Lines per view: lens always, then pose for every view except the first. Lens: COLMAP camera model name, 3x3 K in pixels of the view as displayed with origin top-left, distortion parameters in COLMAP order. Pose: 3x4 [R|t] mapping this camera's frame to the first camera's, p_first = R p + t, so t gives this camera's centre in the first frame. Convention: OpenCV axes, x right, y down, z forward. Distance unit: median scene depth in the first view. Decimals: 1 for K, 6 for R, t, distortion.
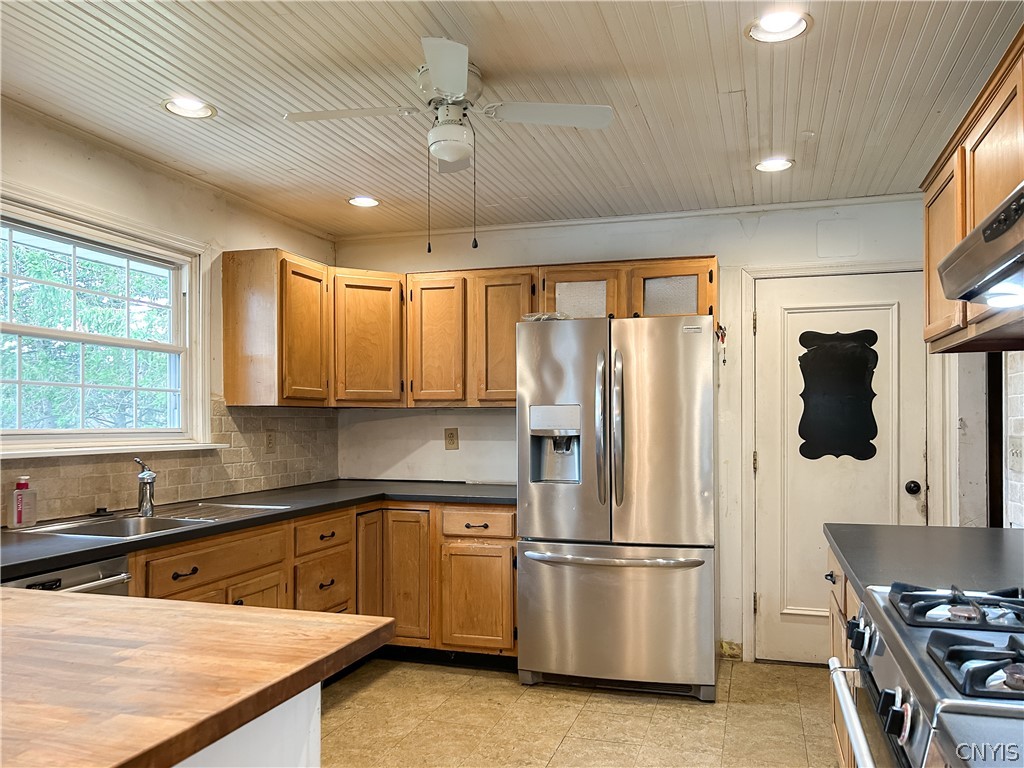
lens RADIAL K [[799.7, 0, 528.7], [0, 799.7, 417.5], [0, 0, 1]] dist [0.000411, 0.016126]
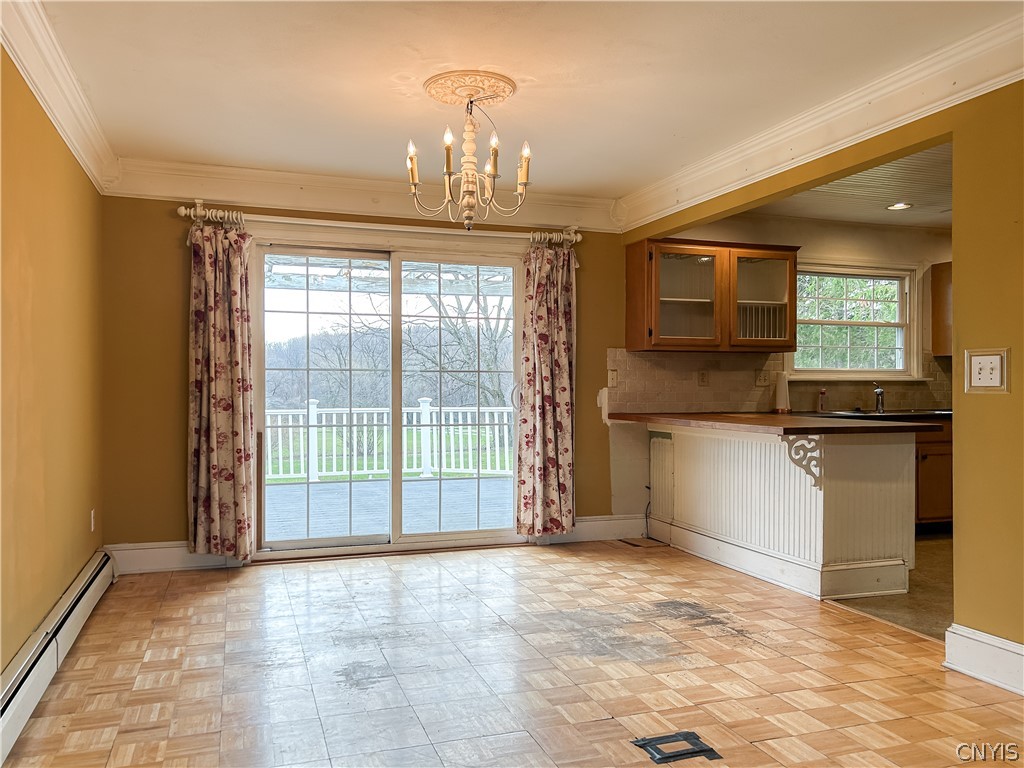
lens RADIAL K [[799.7, 0, 498.2], [0, 799.7, 406.4], [0, 0, 1]] dist [0.000411, 0.016126]
pose [[0.575001, 0.016768, -0.817981, 0.463954], [0.009108, 0.999597, 0.026894, 0.036856], [0.818102, -0.022915, 0.574616, -0.703497]]
